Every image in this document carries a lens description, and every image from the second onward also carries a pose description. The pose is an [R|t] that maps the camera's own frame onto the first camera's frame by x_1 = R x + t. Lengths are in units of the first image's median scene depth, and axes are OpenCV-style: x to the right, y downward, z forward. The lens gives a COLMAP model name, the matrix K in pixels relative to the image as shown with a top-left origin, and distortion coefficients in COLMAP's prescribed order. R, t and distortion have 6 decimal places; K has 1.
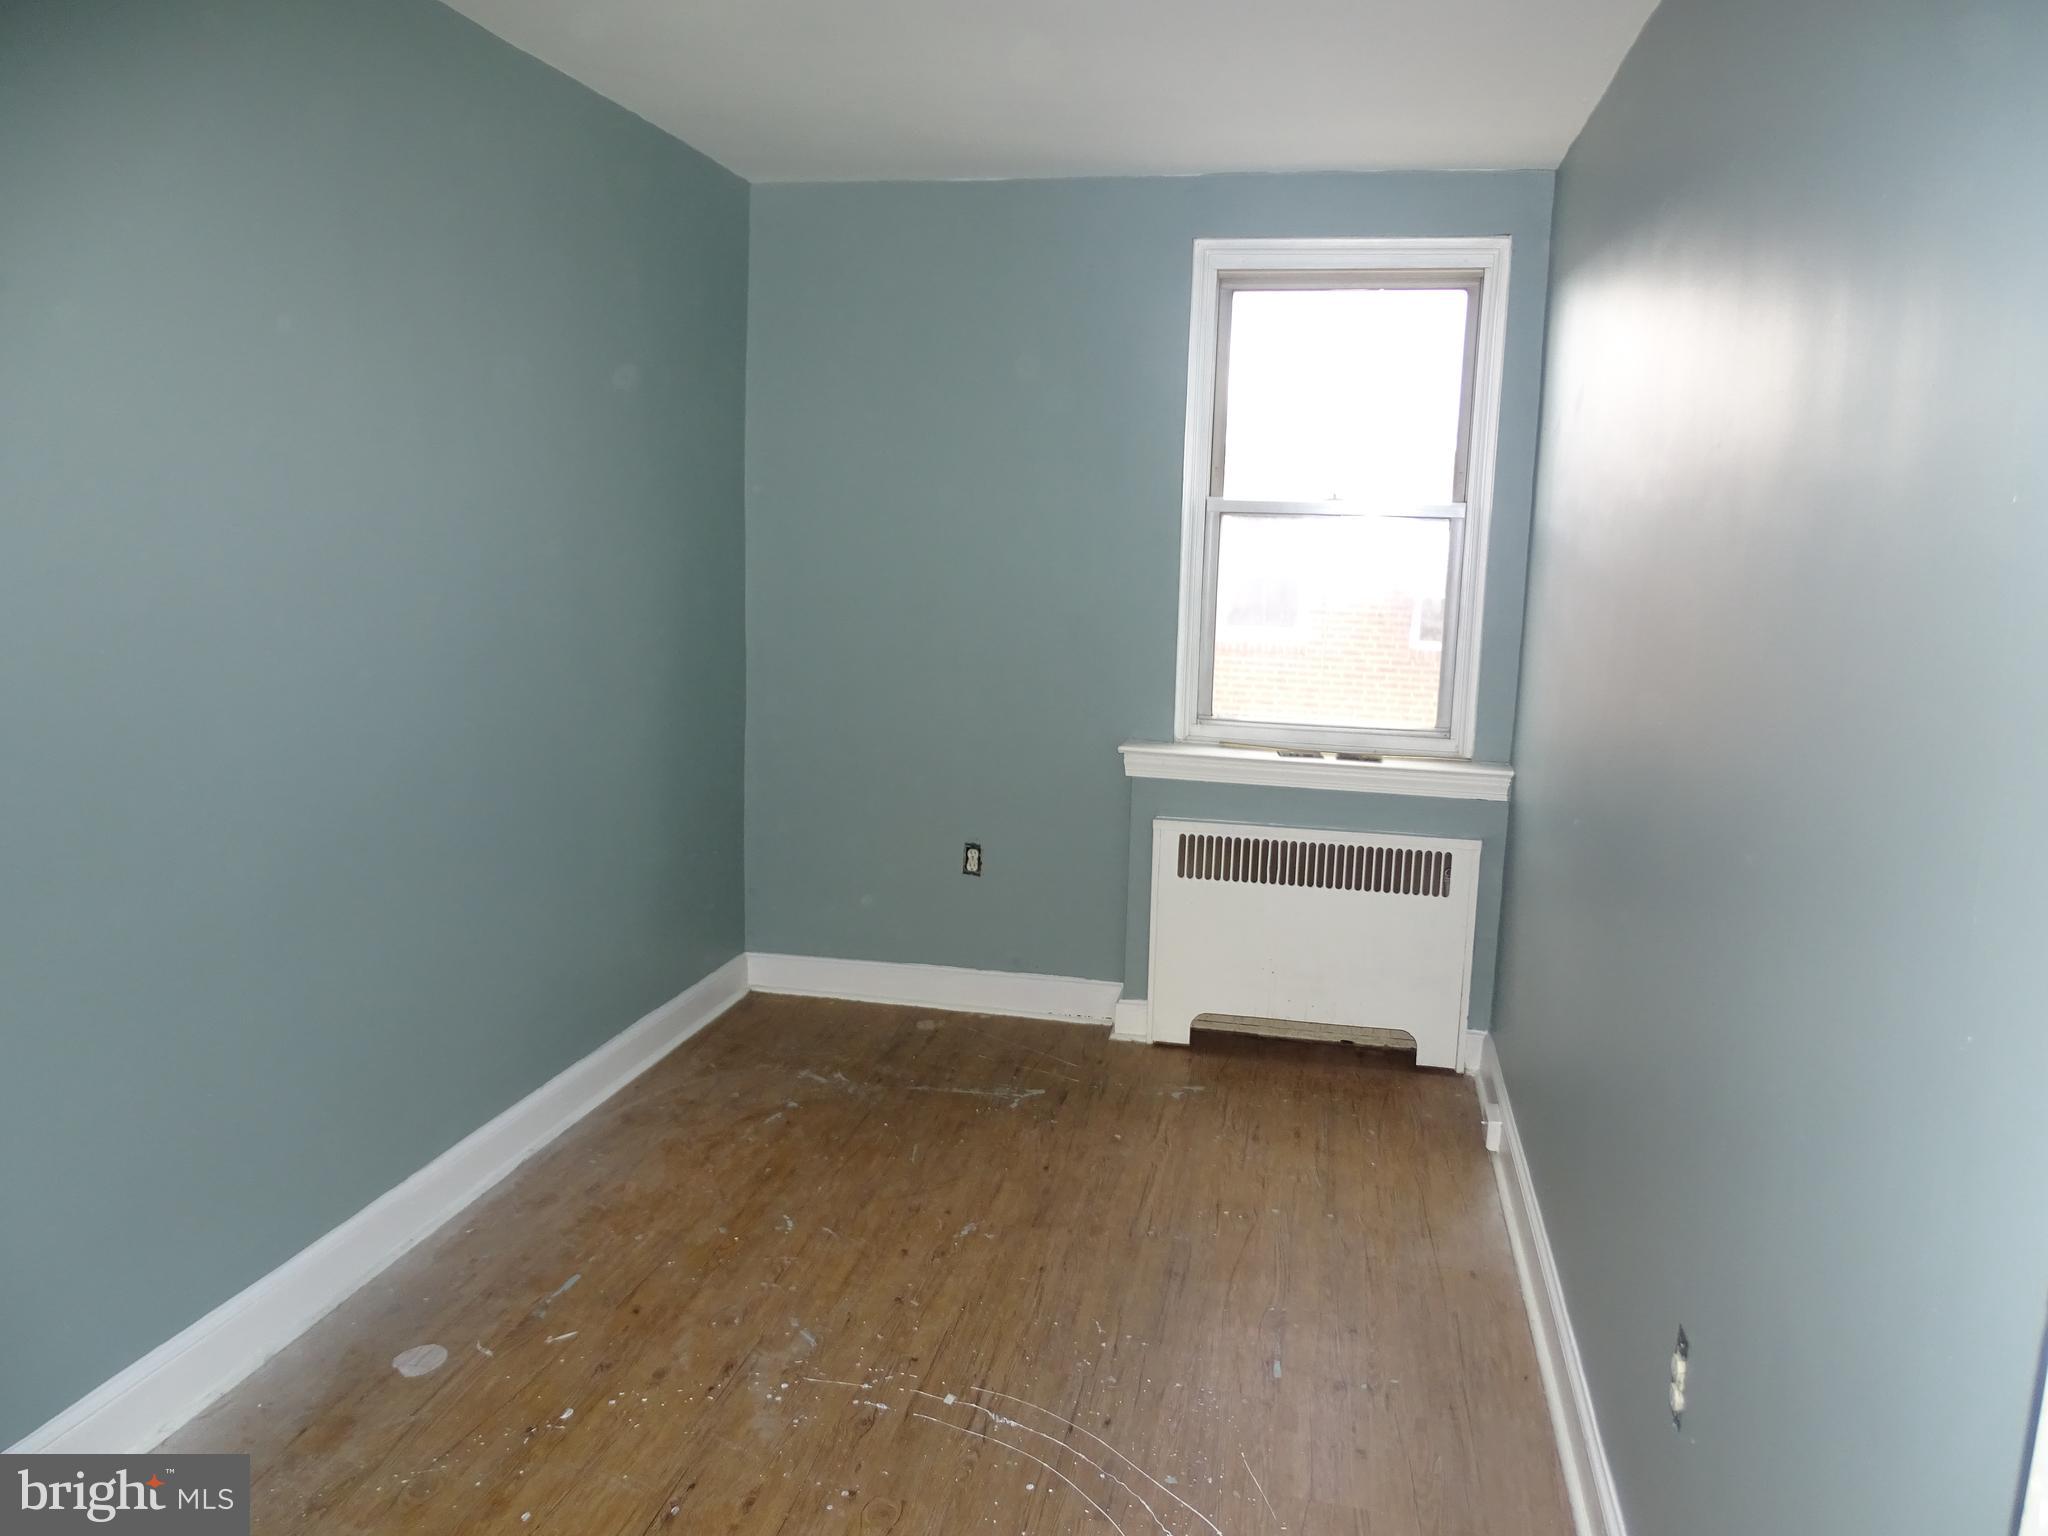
lens RADIAL K [[1464.7, 0, 1024.0], [0, 1464.7, 768.0], [0, 0, 1]] dist [-0.002644, 0.007732]
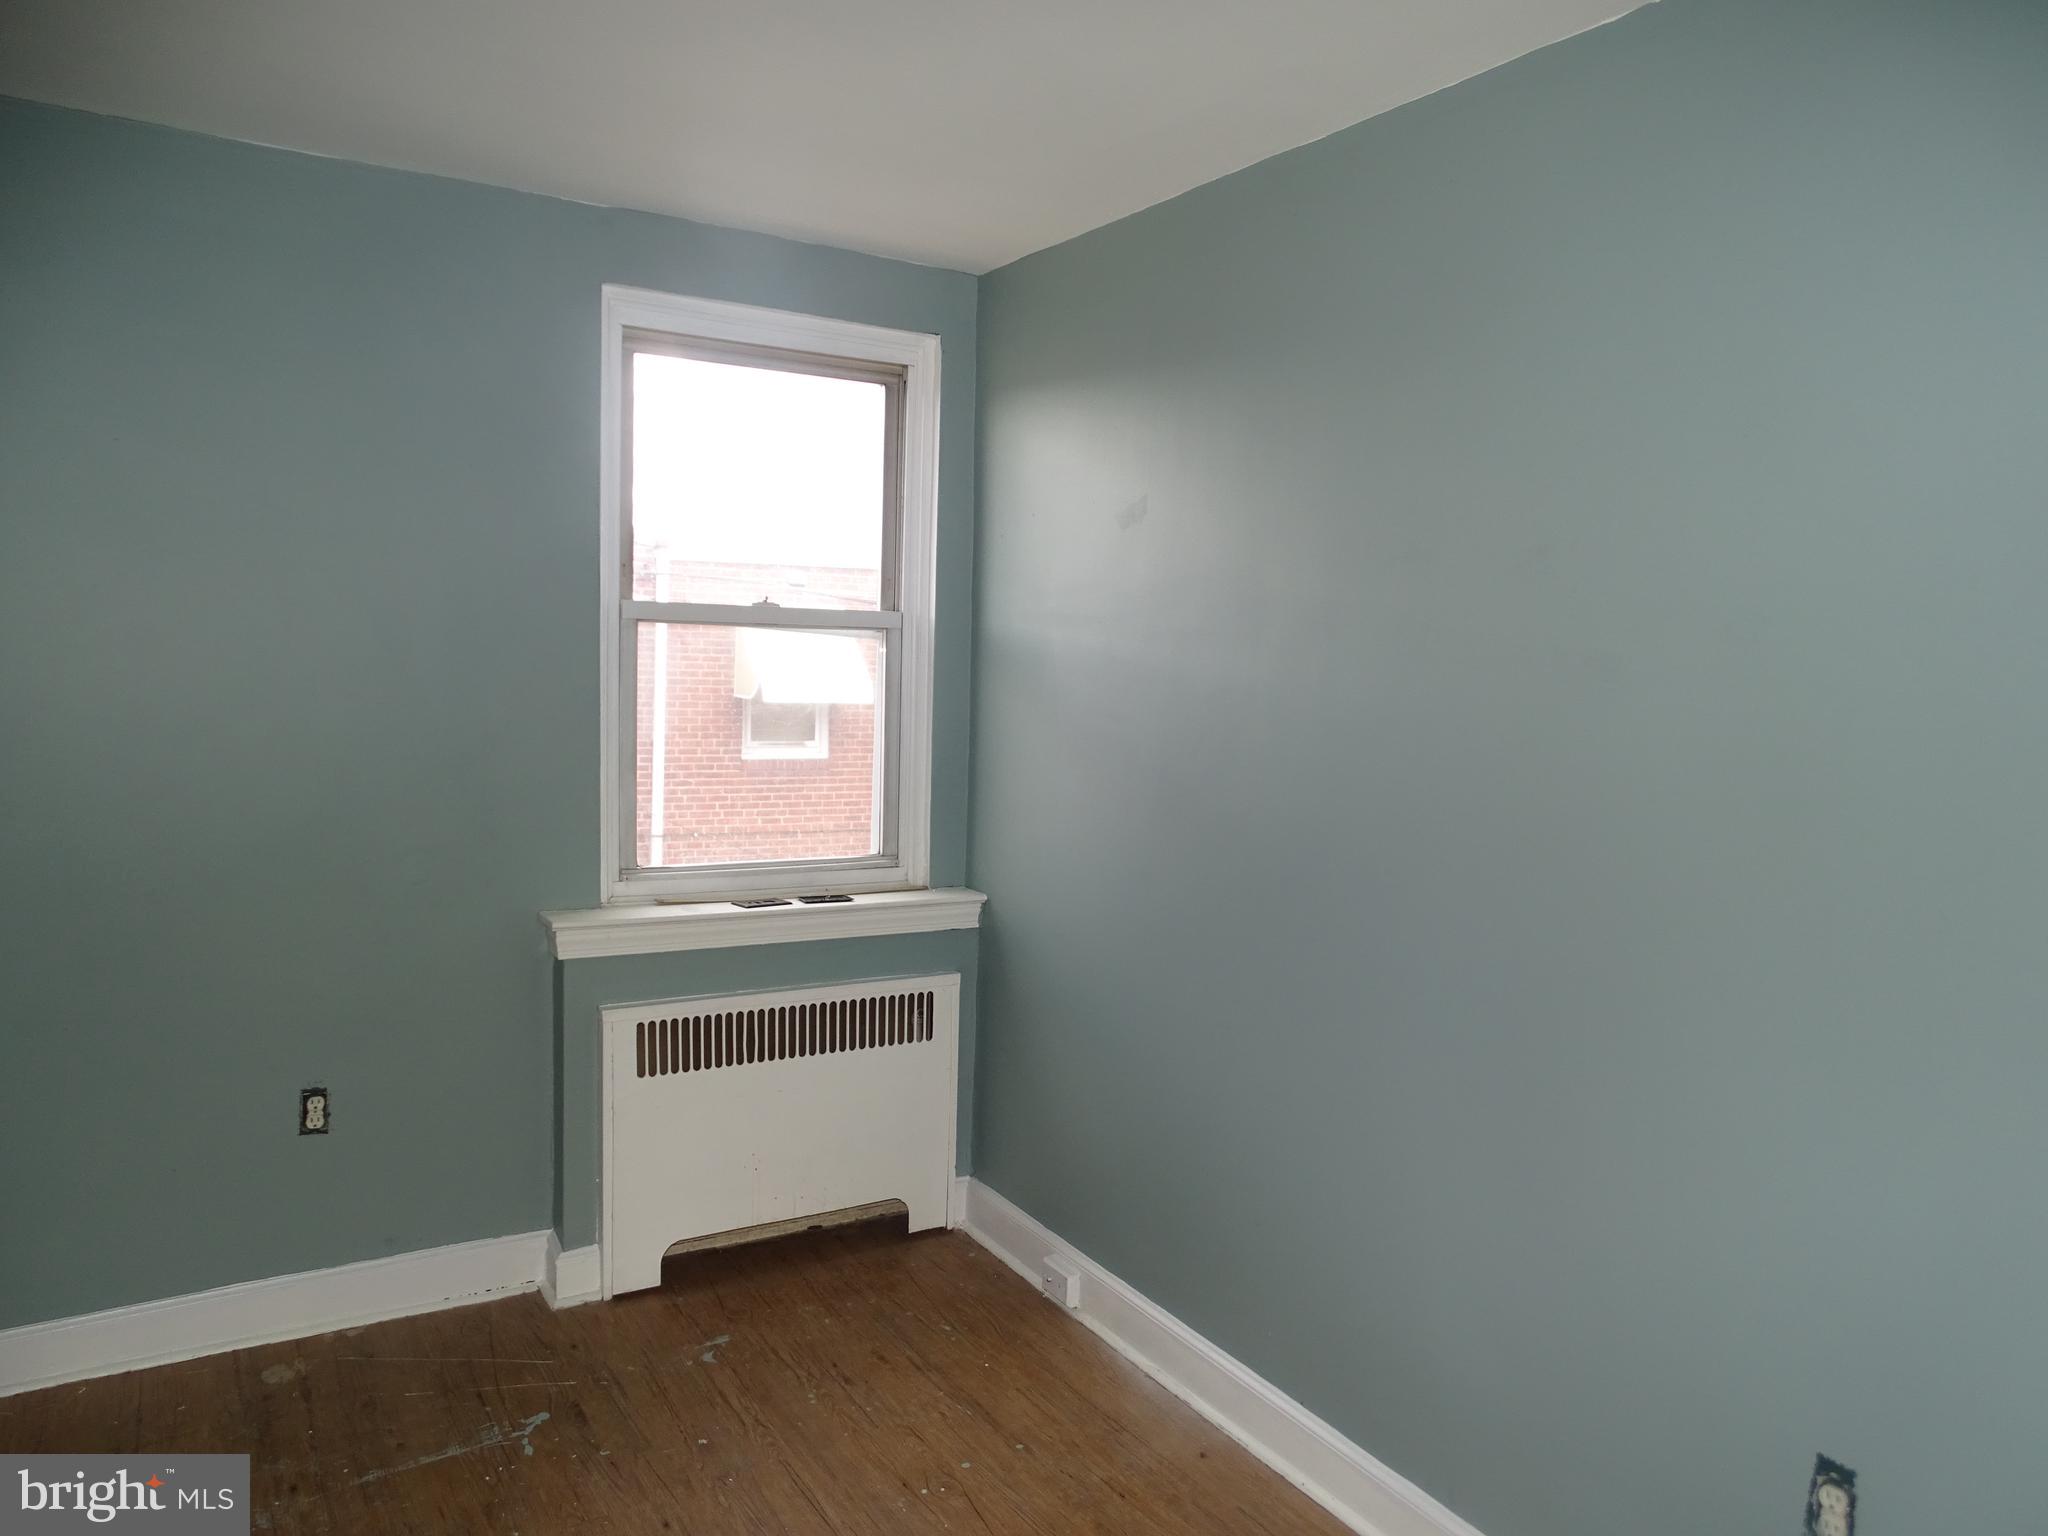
lens RADIAL K [[1464.7, 0, 1024.0], [0, 1464.7, 768.0], [0, 0, 1]] dist [-0.002644, 0.007732]
pose [[0.731230, -0.061276, 0.679374, -0.272400], [0.104837, 0.994220, -0.023166, -0.051985], [-0.674027, 0.088163, 0.733427, 0.271430]]
